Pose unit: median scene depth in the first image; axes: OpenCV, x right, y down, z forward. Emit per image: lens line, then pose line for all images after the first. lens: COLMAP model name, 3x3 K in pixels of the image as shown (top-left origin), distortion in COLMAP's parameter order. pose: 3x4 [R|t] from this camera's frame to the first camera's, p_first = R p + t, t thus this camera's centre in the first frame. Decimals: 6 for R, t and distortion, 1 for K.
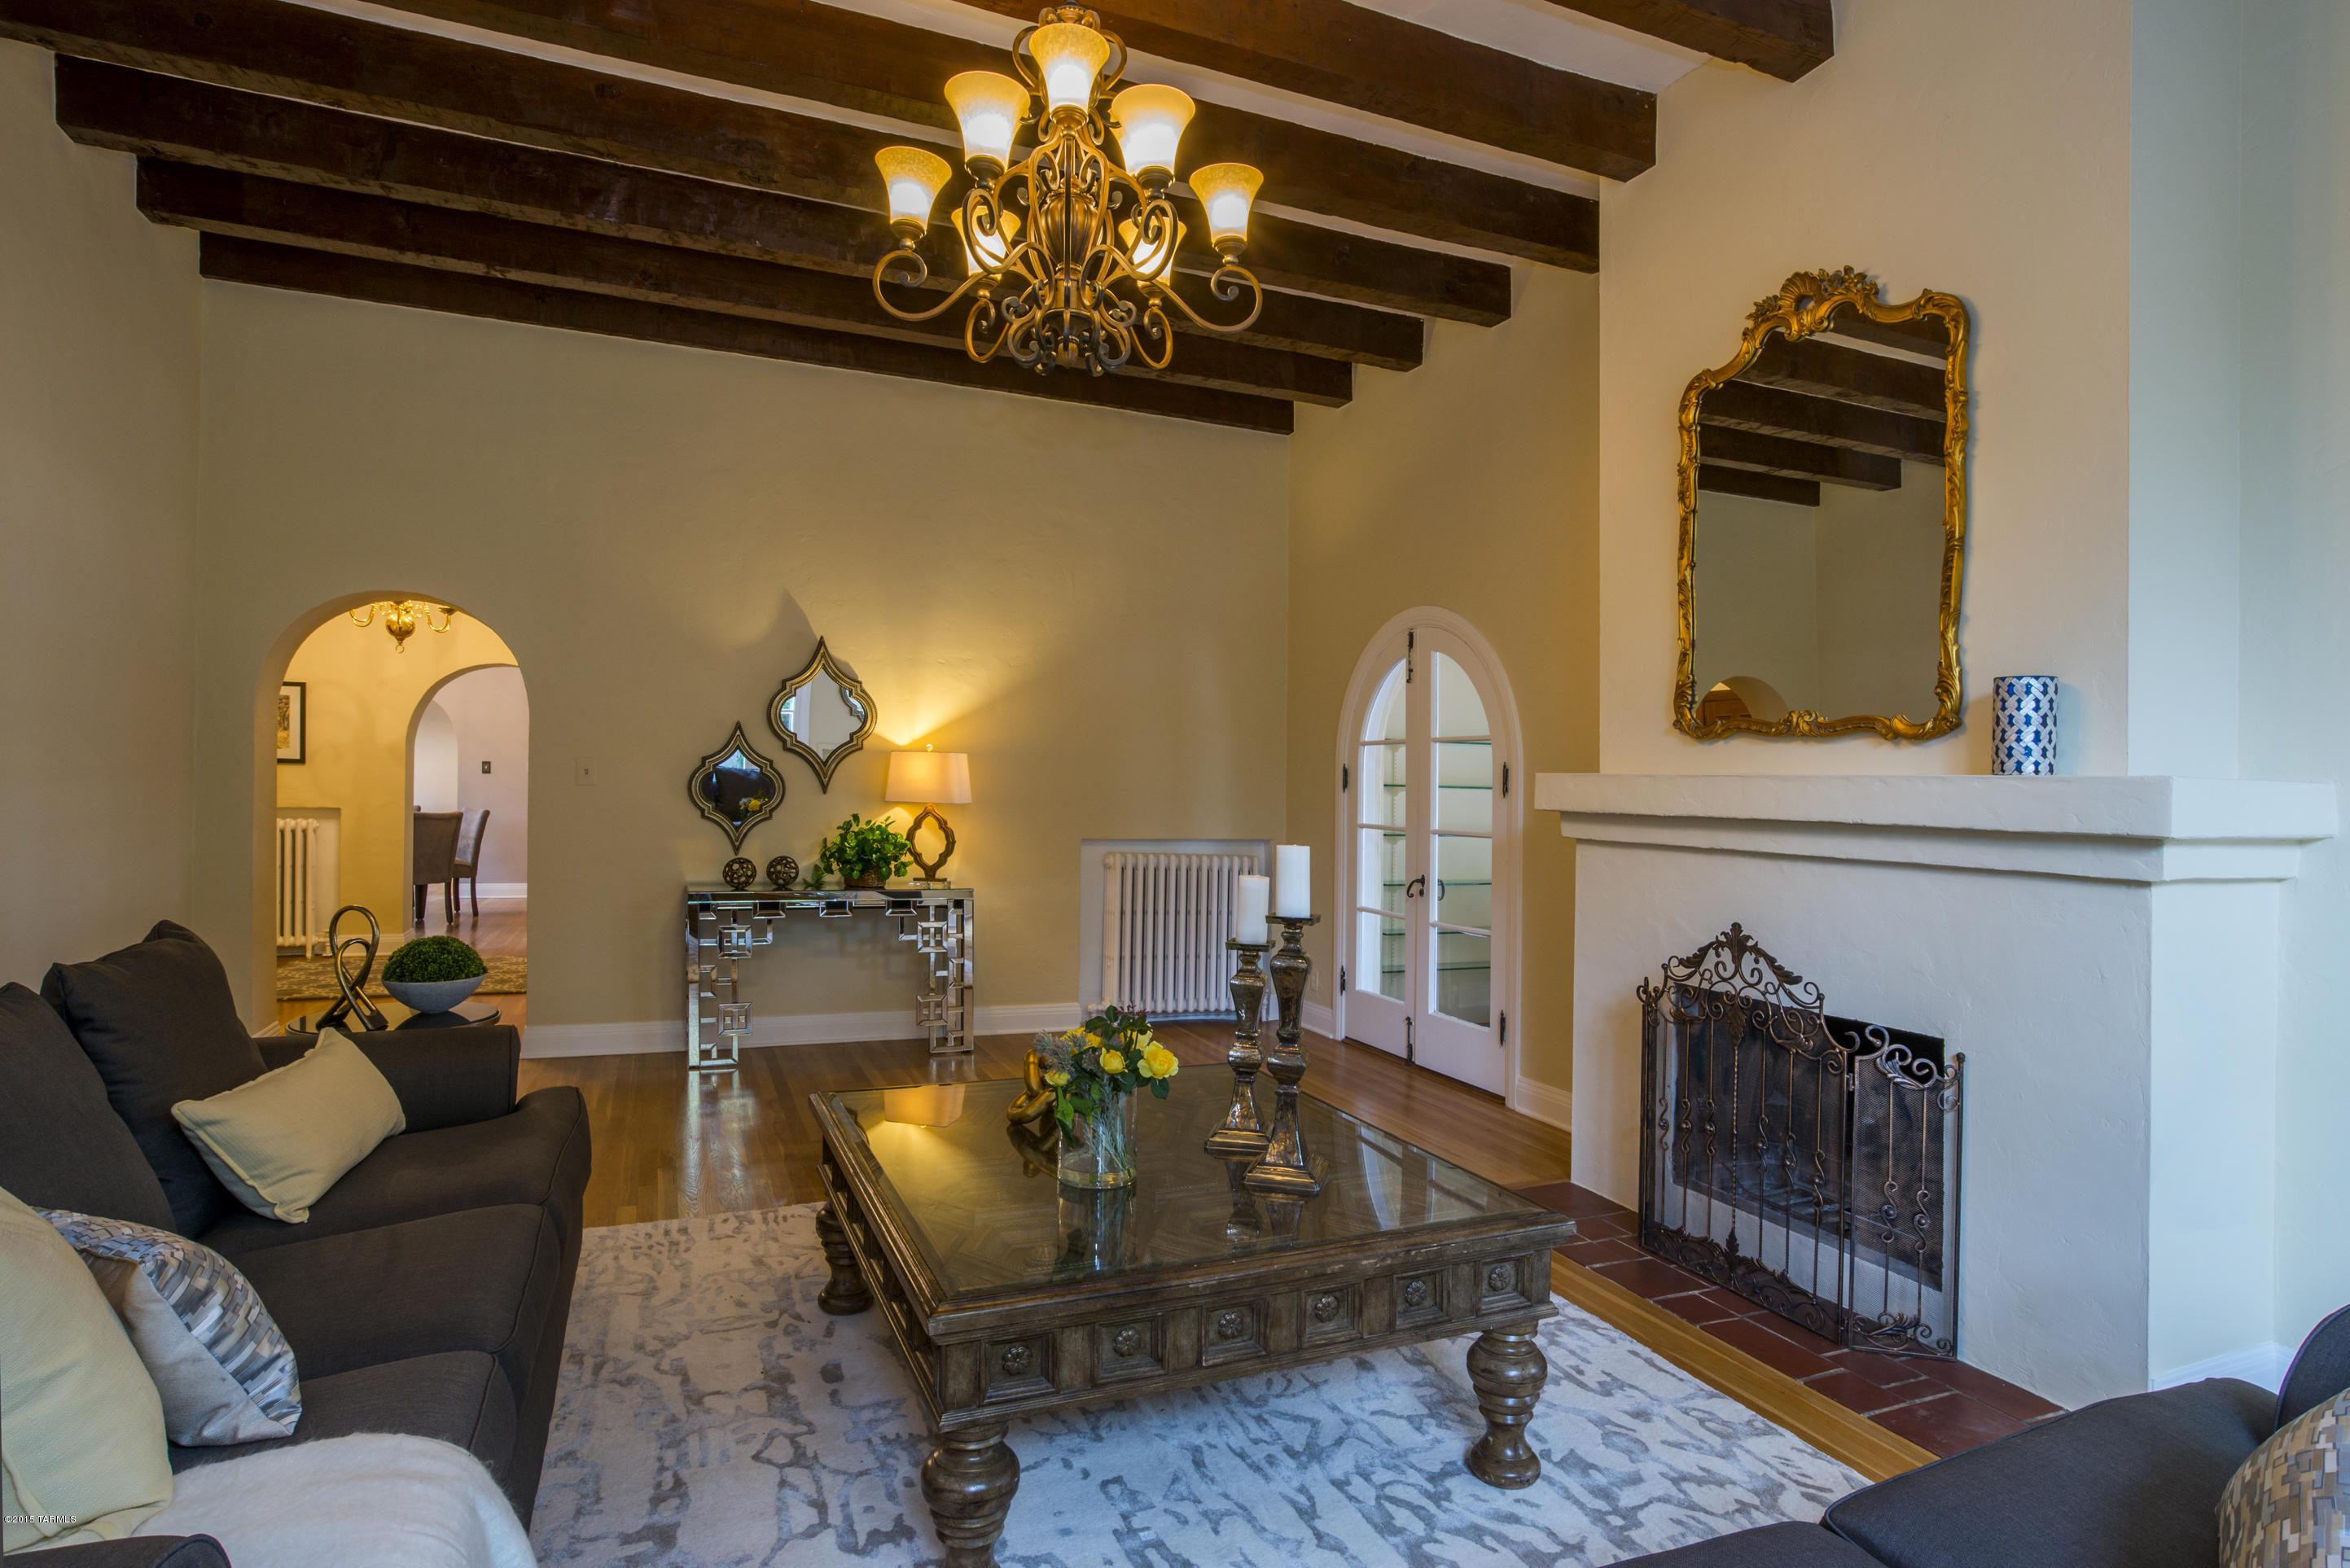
lens RADIAL K [[1255.4, 0, 1168.8], [0, 1255.4, 783.2], [0, 0, 1]] dist [-0.031738, 0.003659]
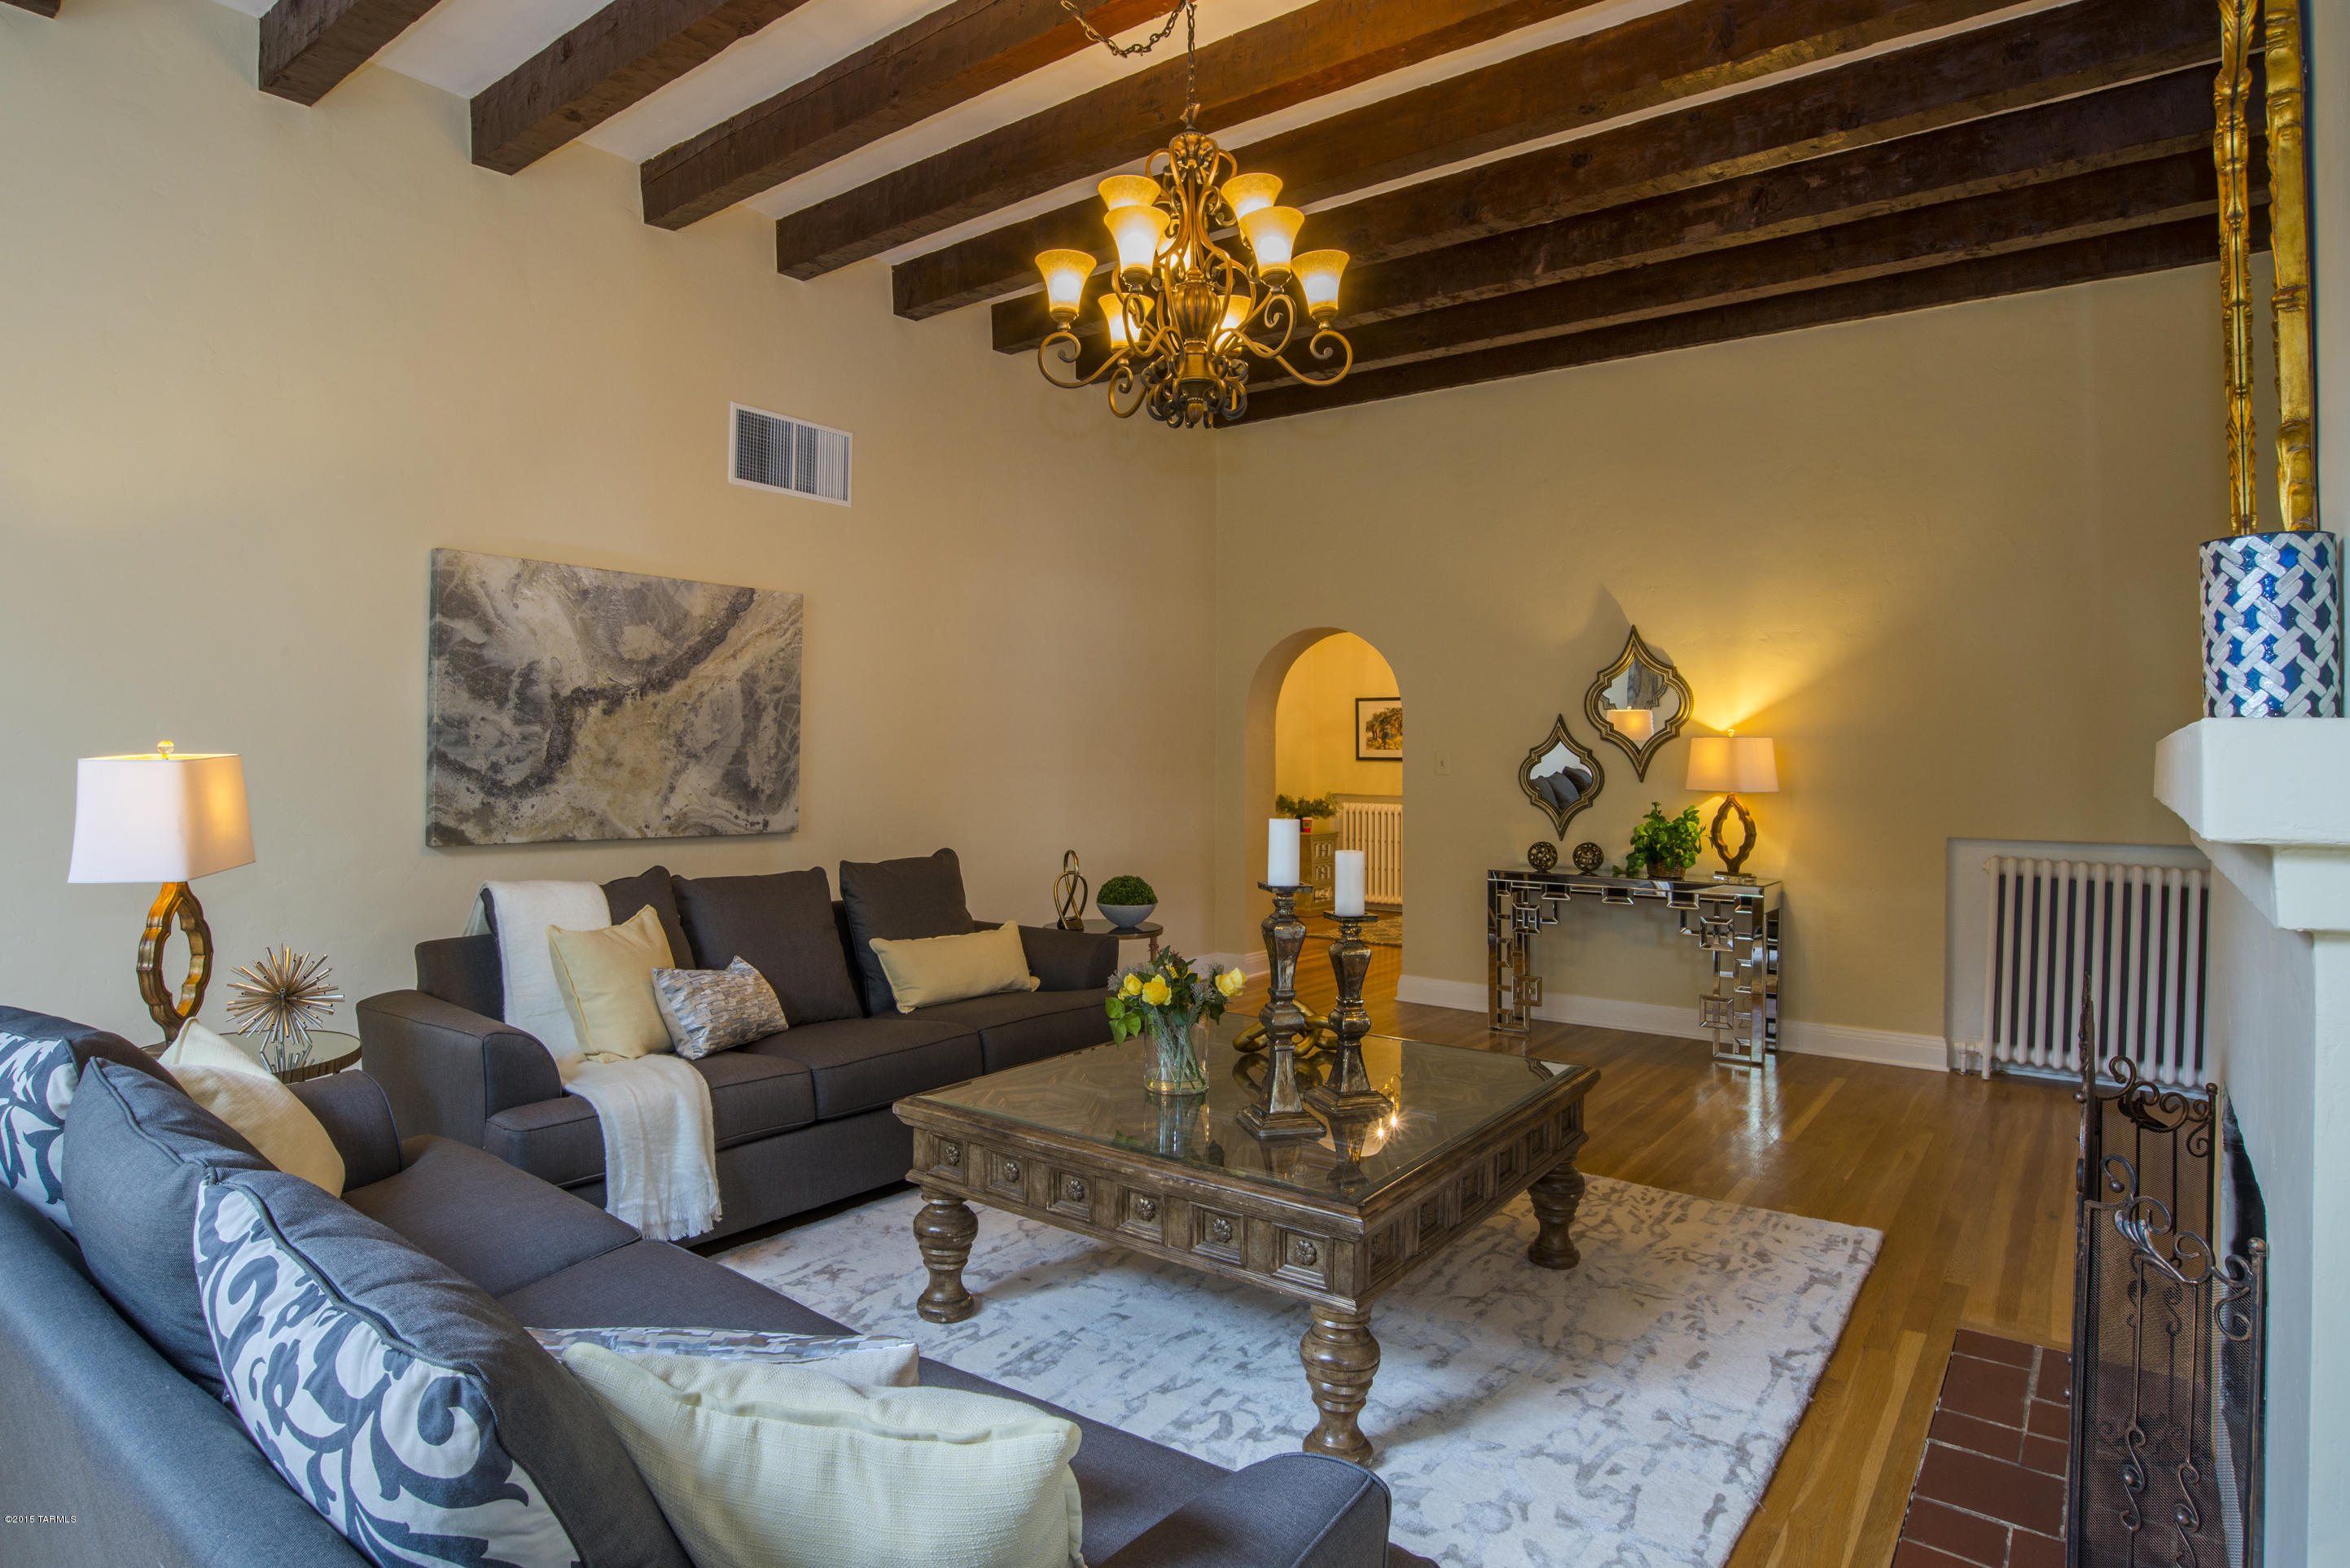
lens RADIAL K [[1255.4, 0, 1086.1], [0, 1255.4, 763.9], [0, 0, 1]] dist [-0.031738, 0.003659]
pose [[0.485321, -0.014470, -0.874216, 0.579227], [0.002873, 0.999884, -0.014955, 0.011532], [0.874331, 0.004746, 0.485306, 0.195280]]
